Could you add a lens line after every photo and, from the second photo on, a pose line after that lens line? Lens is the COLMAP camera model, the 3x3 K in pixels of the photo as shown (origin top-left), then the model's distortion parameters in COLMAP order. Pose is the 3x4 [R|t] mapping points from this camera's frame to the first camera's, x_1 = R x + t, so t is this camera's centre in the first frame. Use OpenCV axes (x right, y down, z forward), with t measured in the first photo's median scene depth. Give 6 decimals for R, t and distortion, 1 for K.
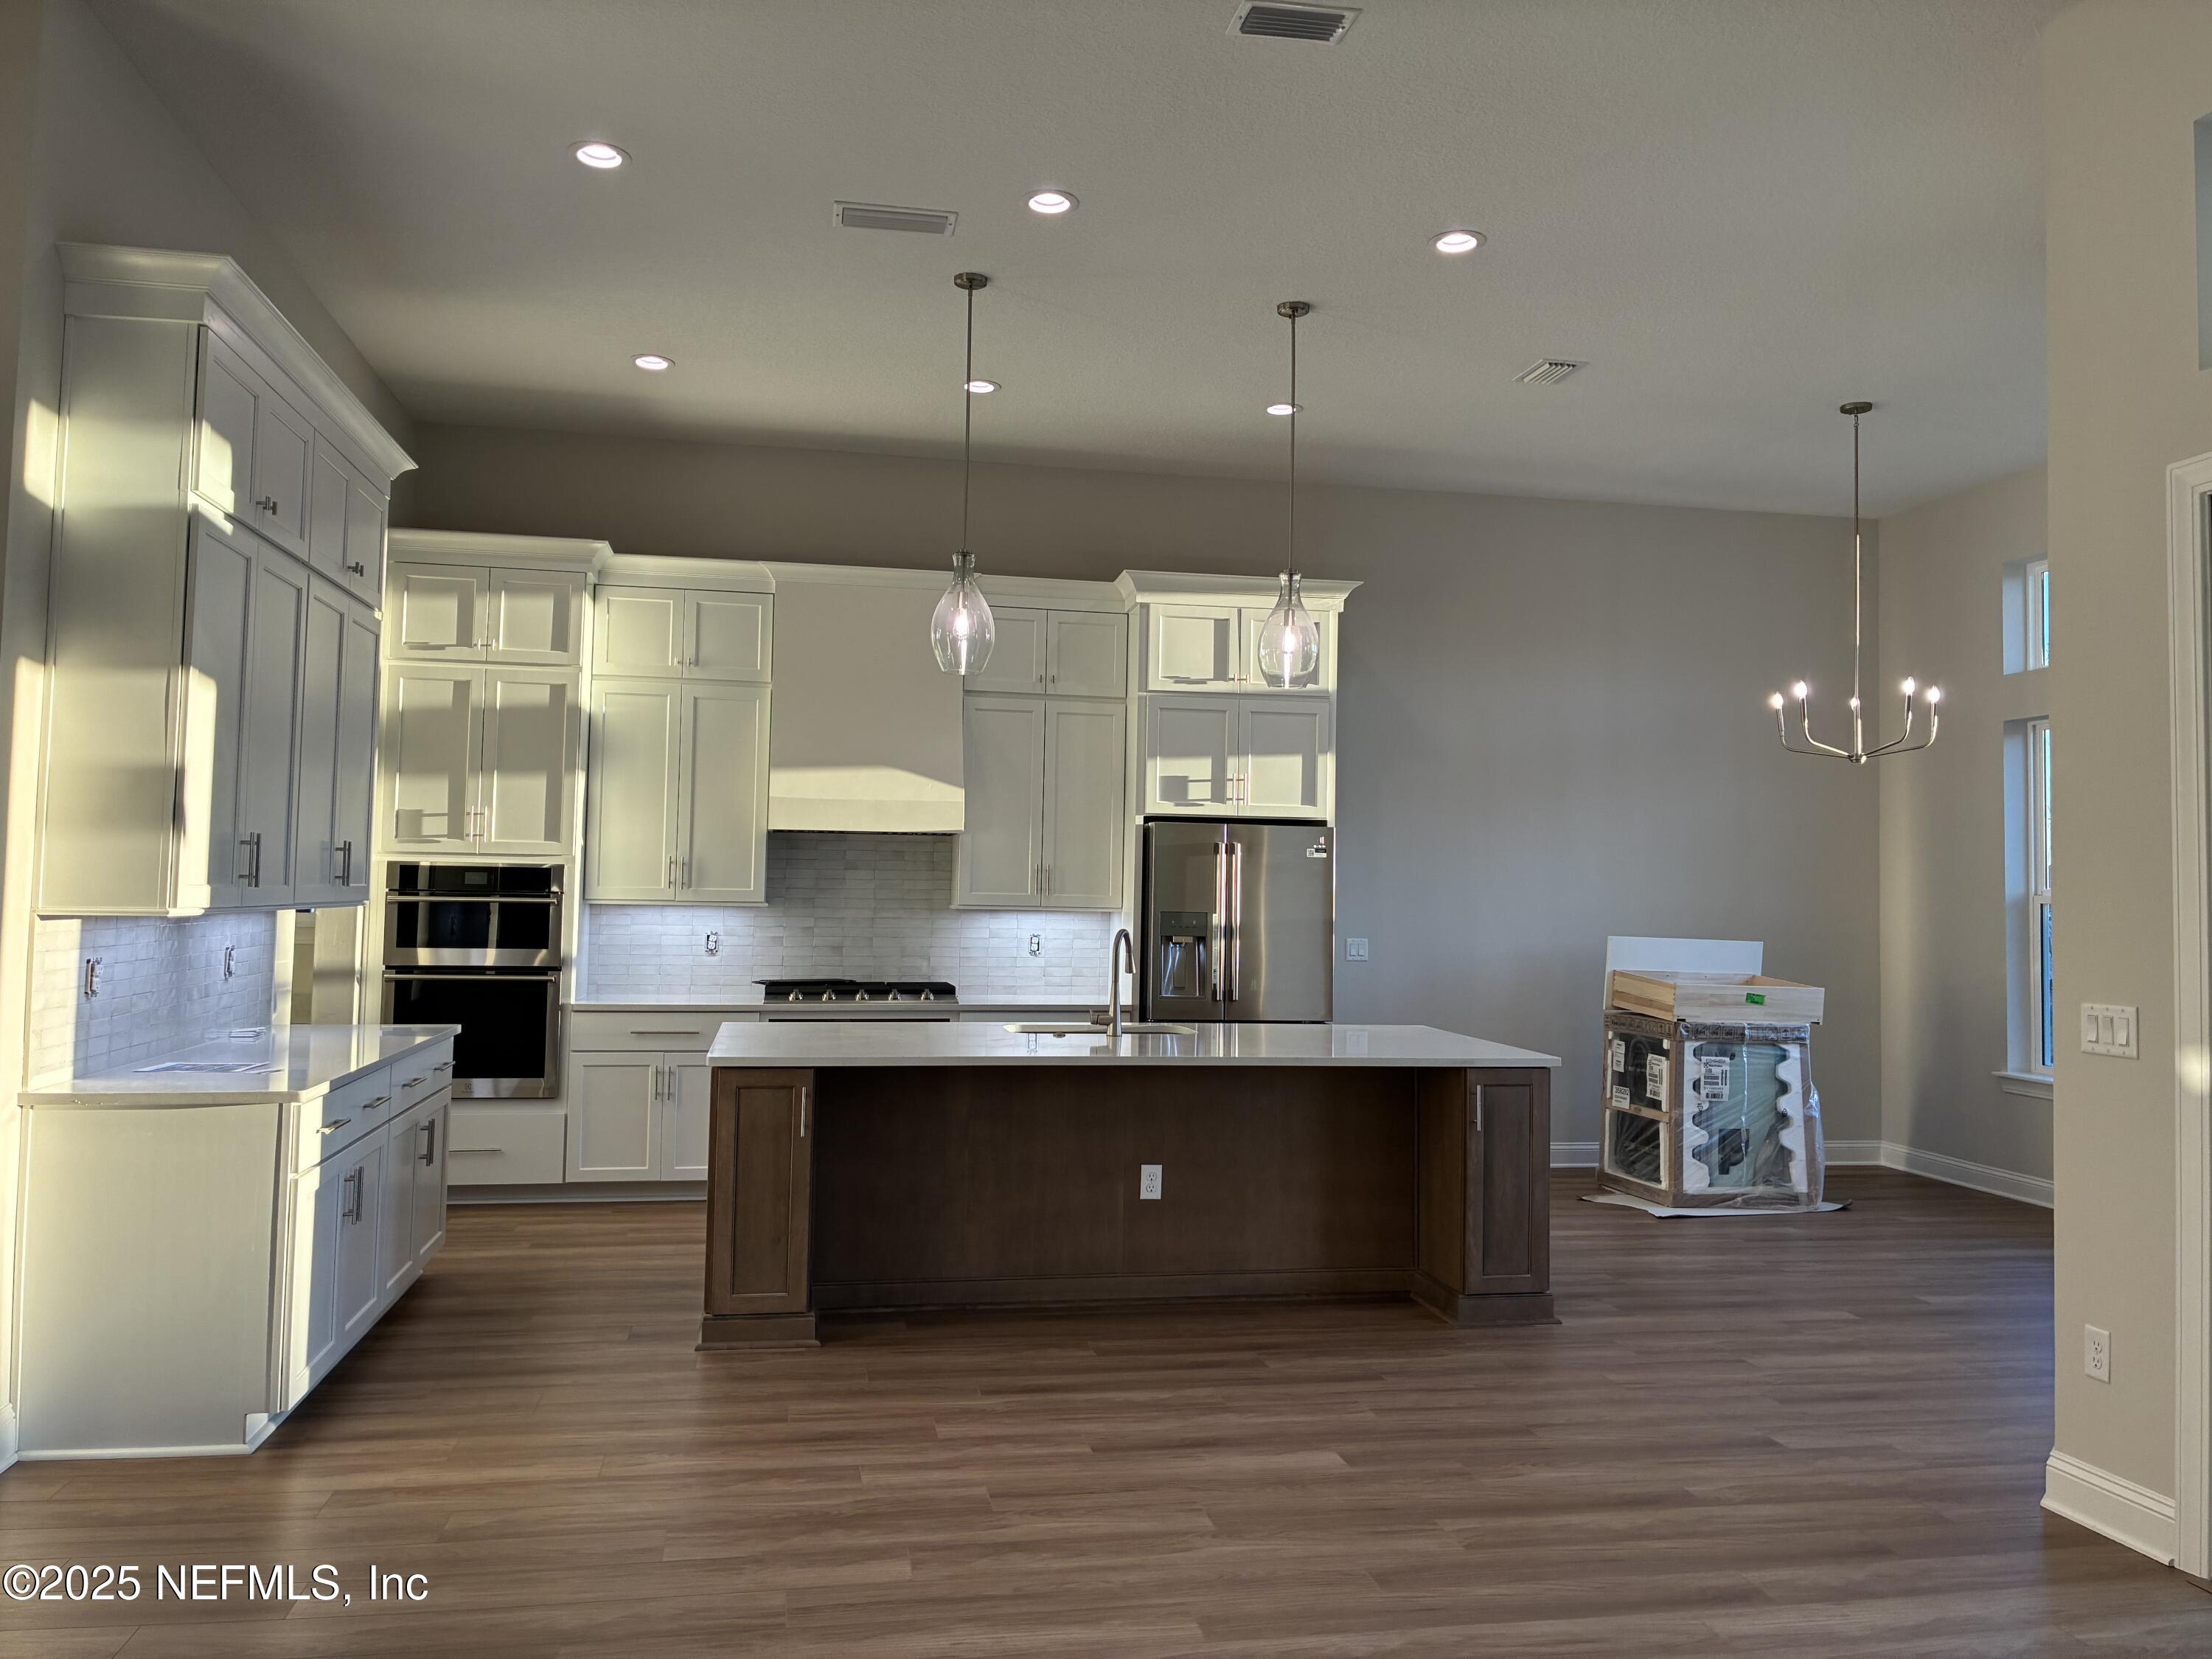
lens RADIAL K [[1681.3, 0, 1096.0], [0, 1681.3, 808.3], [0, 0, 1]] dist [0.036661, -0.034530]
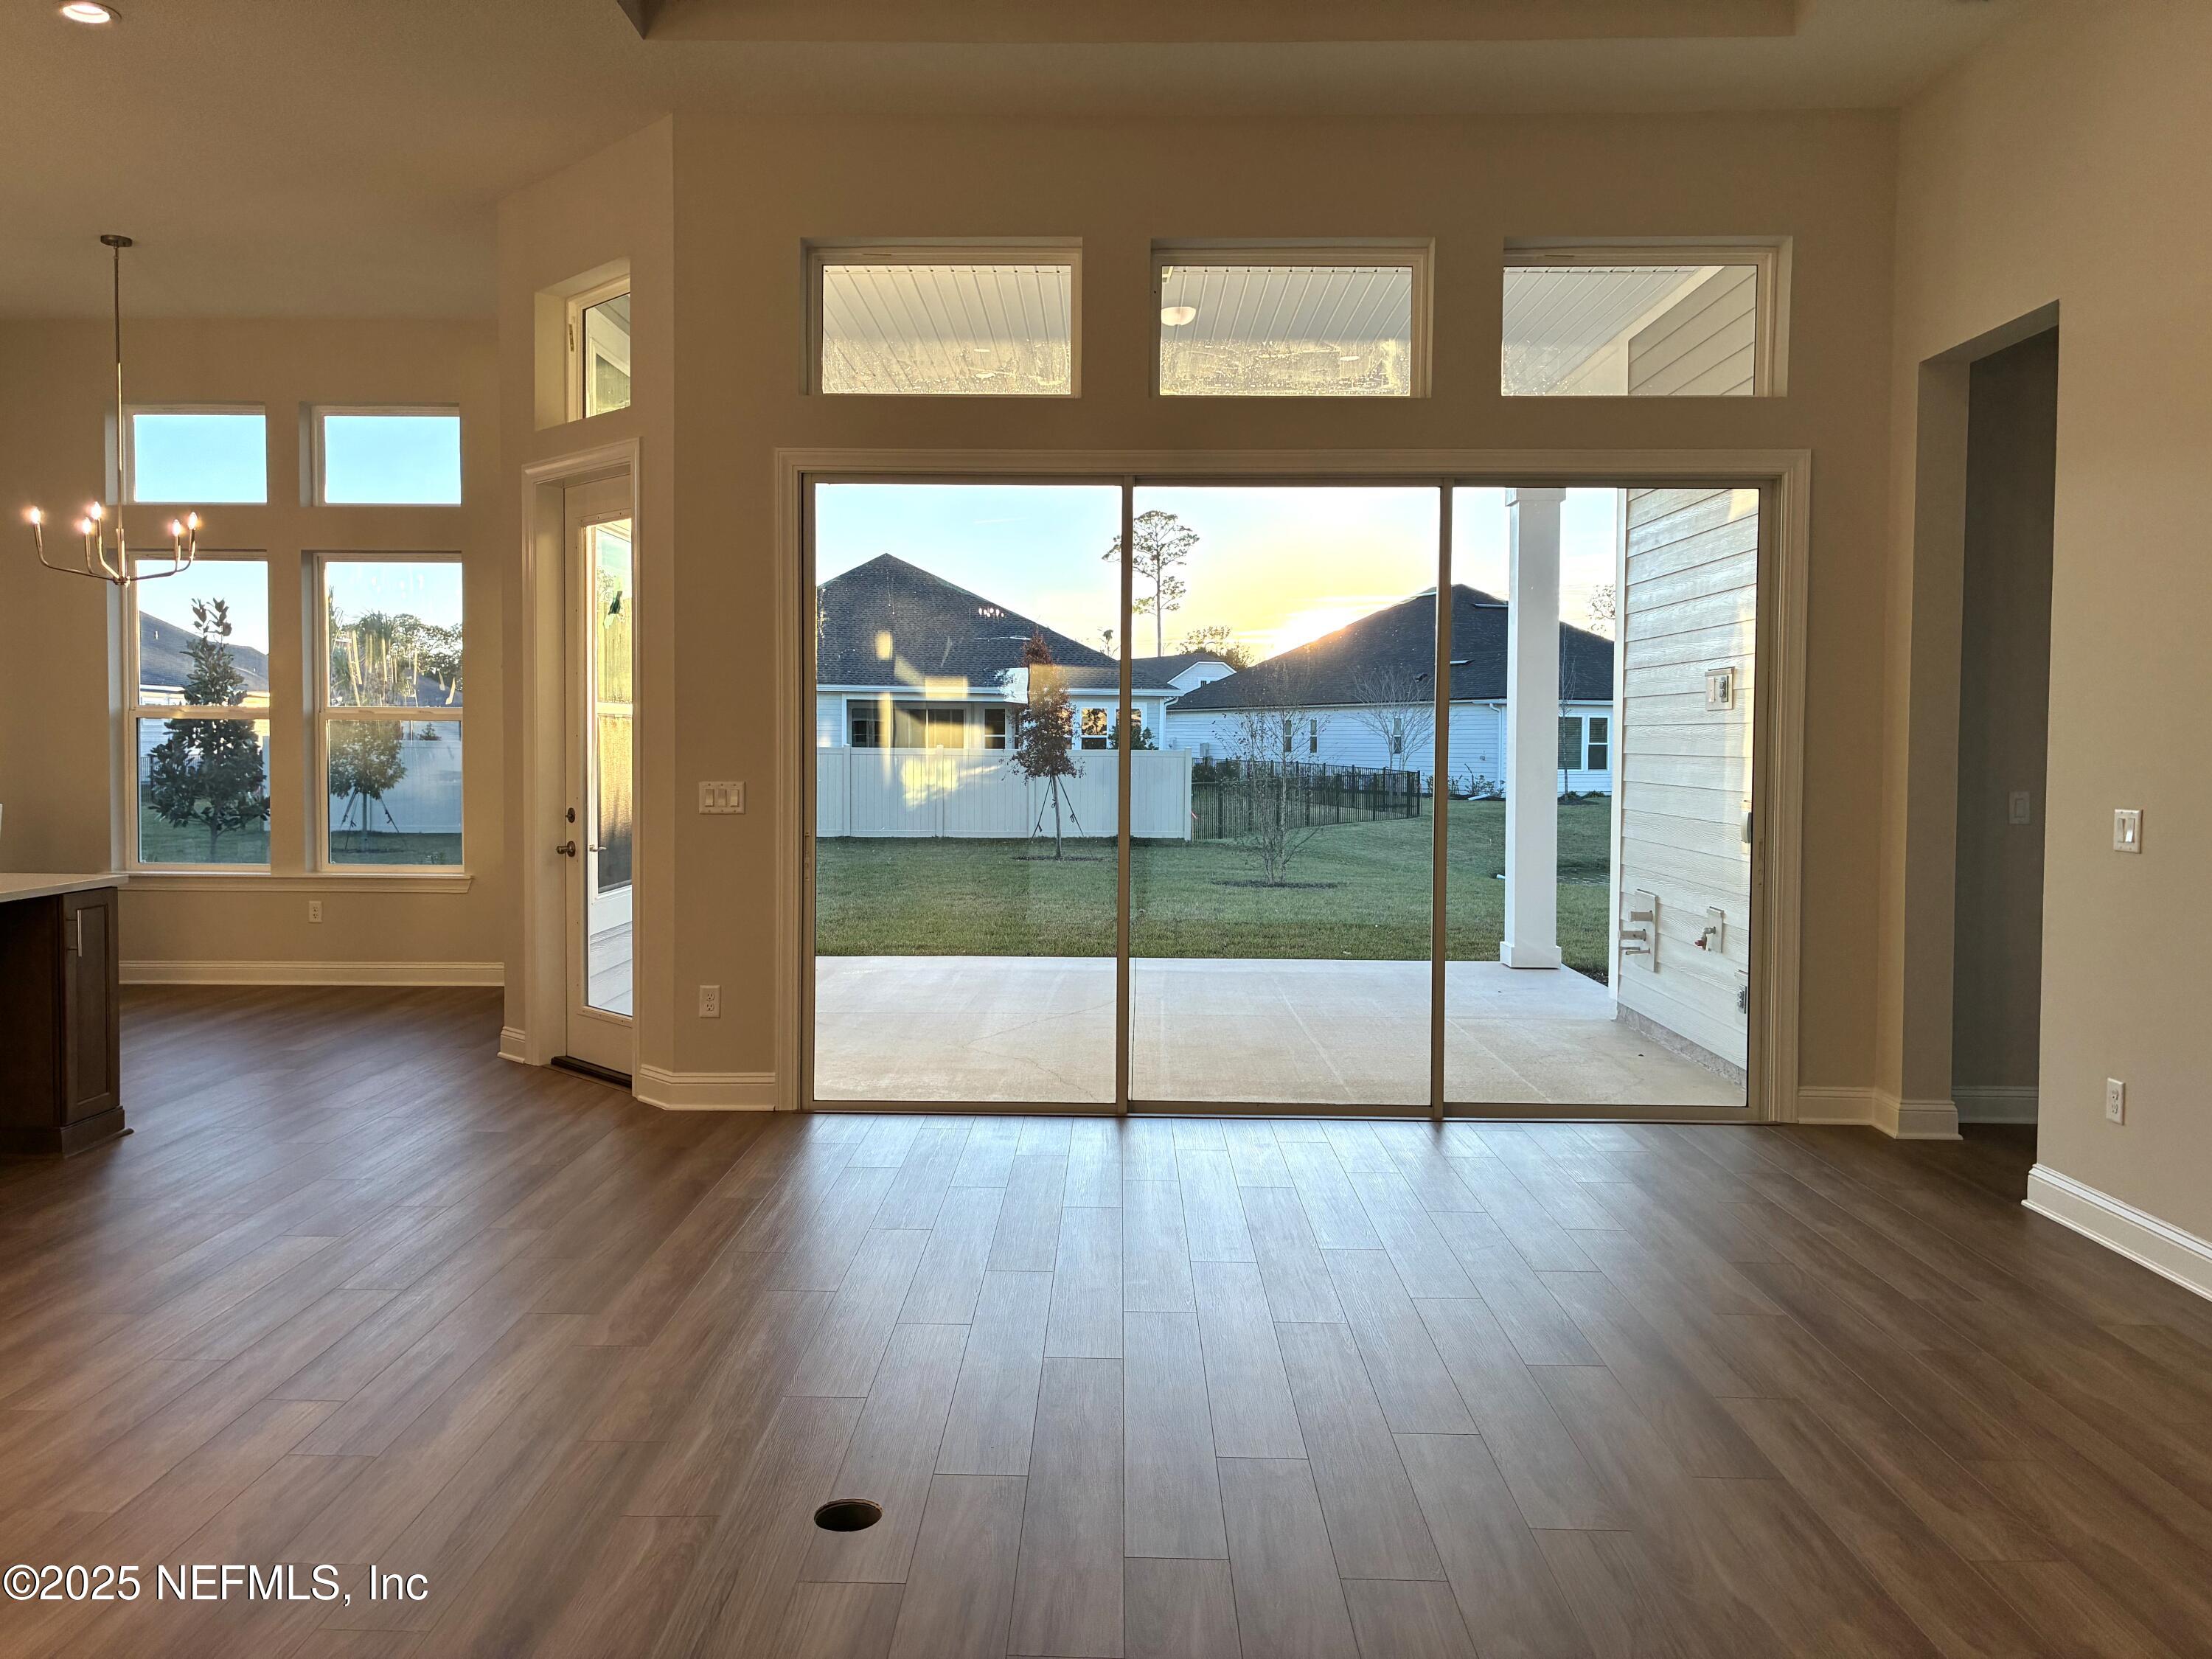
lens RADIAL K [[1667.4, 0, 1116.3], [0, 1667.4, 820.8], [0, 0, 1]] dist [0.024582, -0.043686]
pose [[0.192654, -0.067443, 0.978946, -0.424936], [-0.050630, 0.995623, 0.078556, 0.005363], [-0.979960, -0.064698, 0.188397, 0.170383]]
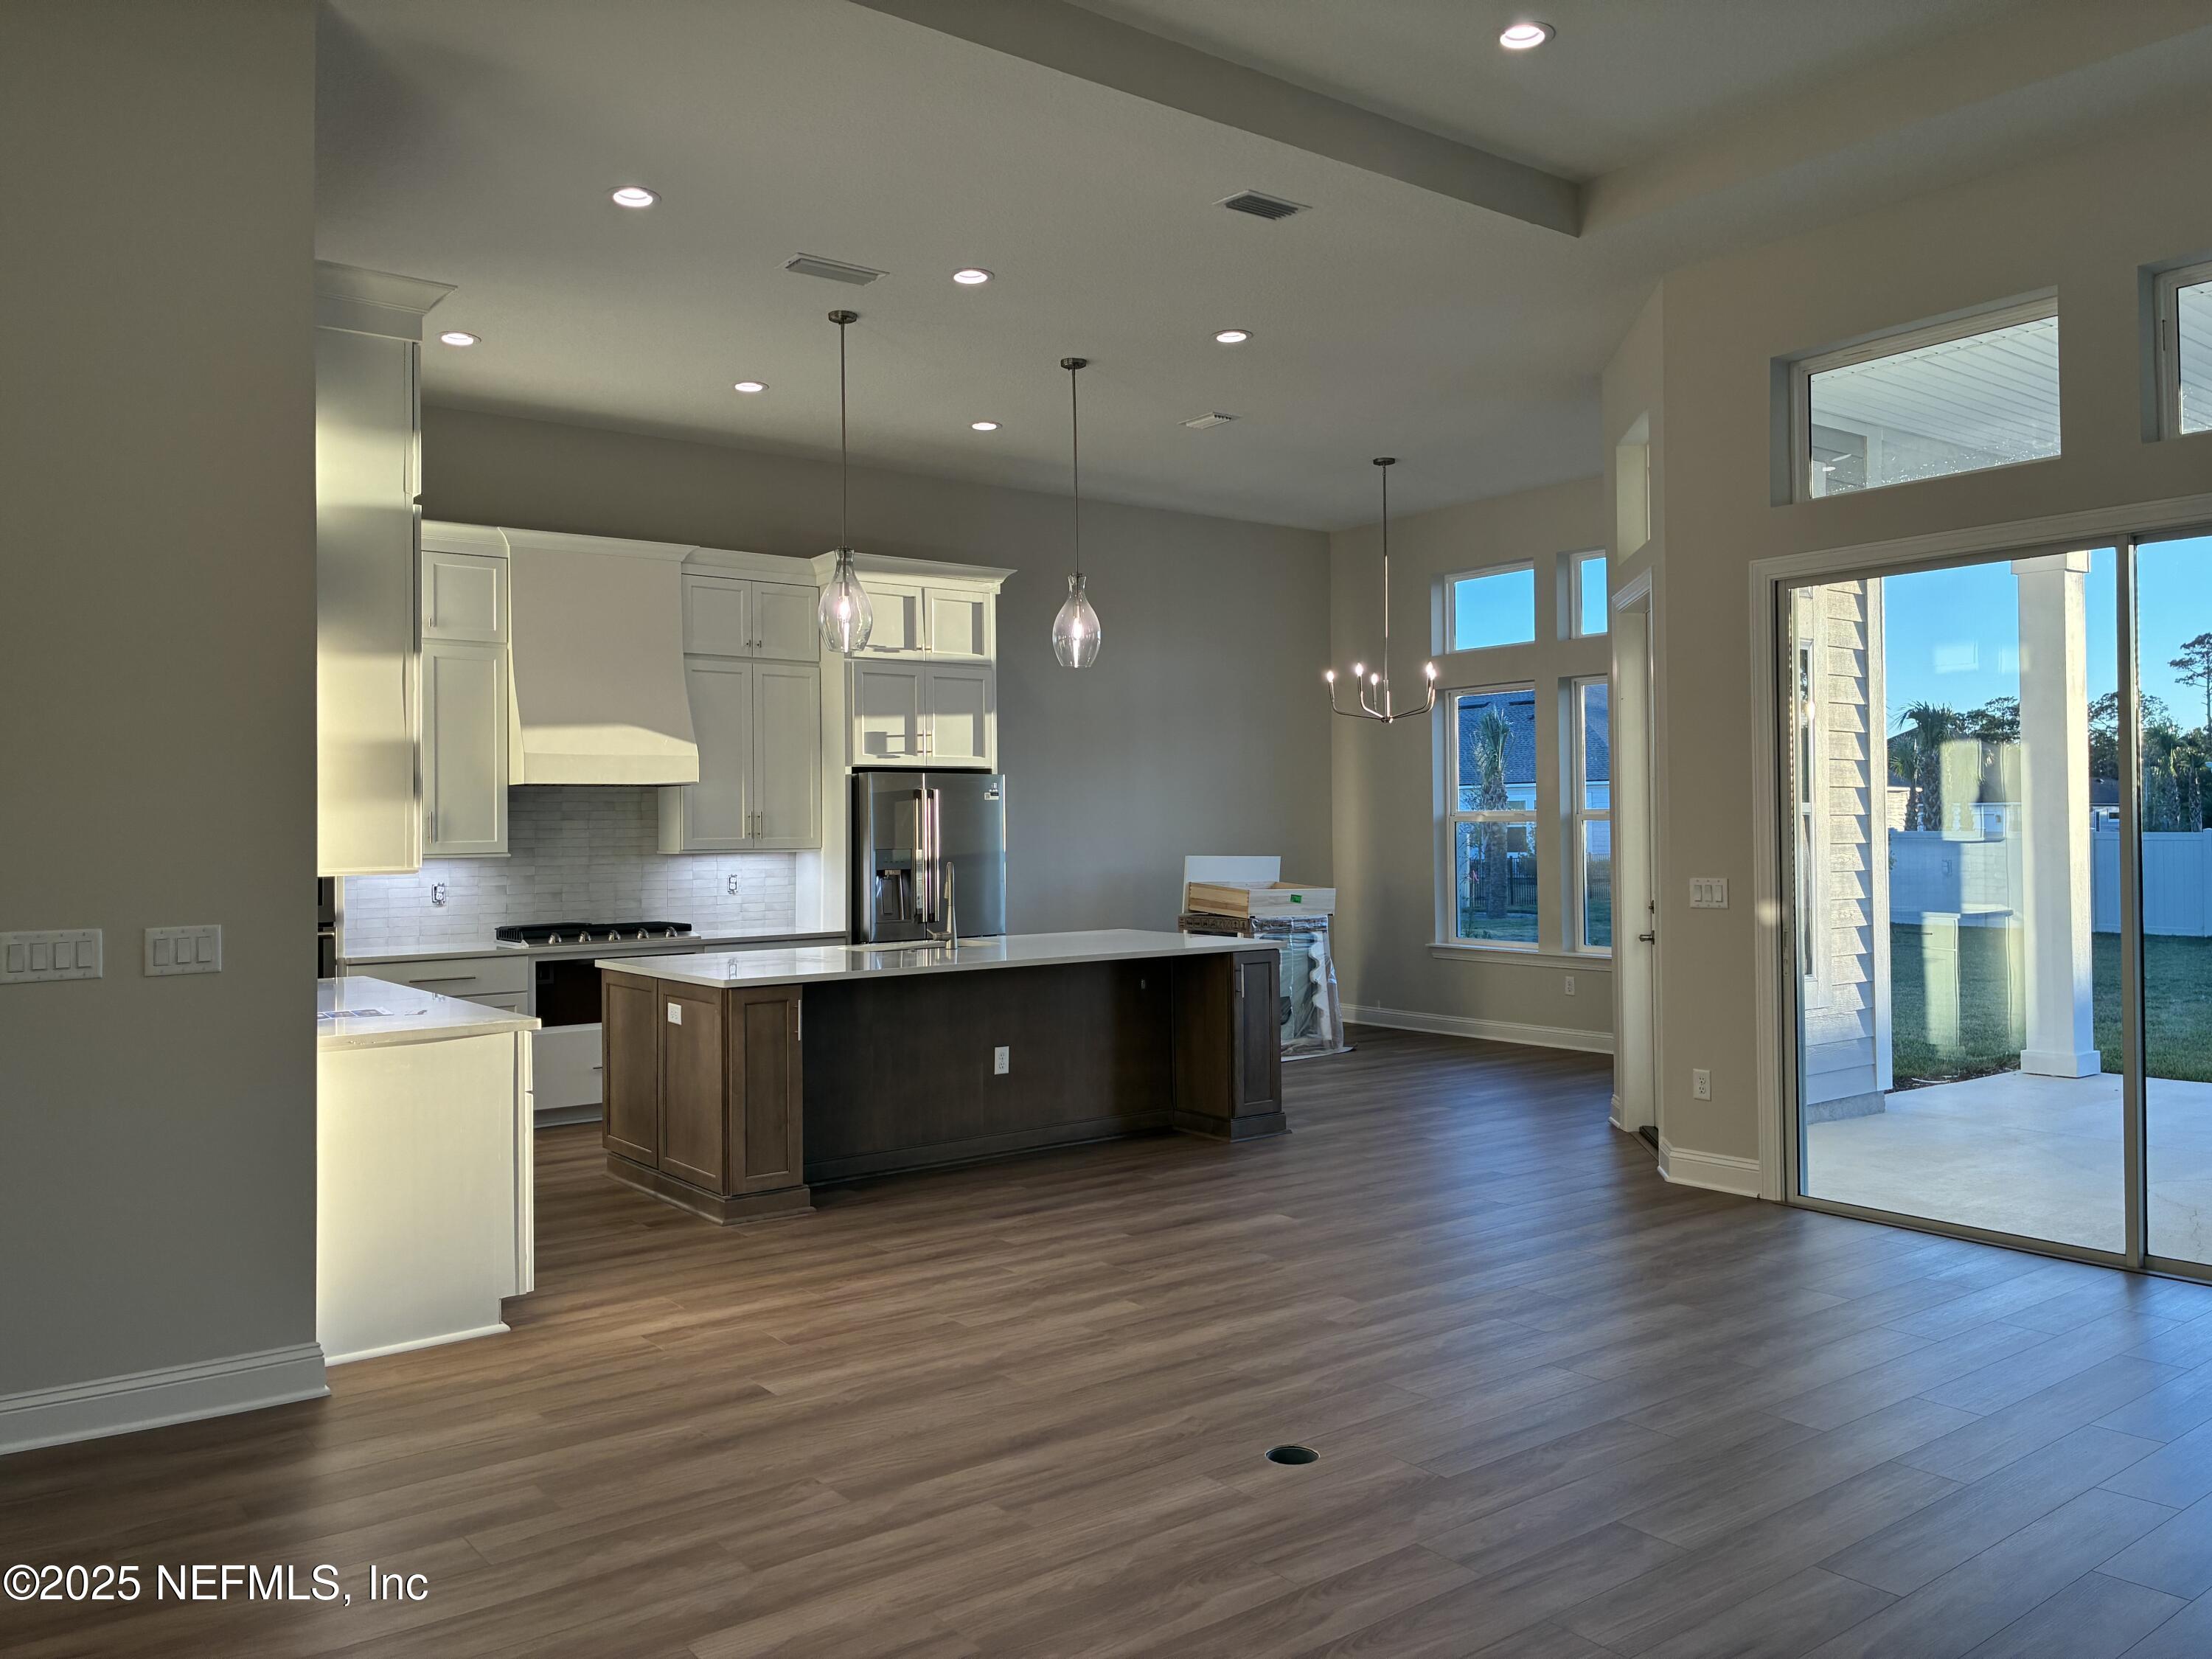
lens RADIAL K [[1681.3, 0, 1104.2], [0, 1681.3, 815.7], [0, 0, 1]] dist [0.036661, -0.034530]
pose [[0.893222, -0.025411, 0.448898, -0.341363], [0.006320, 0.999013, 0.043976, -0.011749], [-0.449572, -0.036443, 0.892500, -0.110636]]
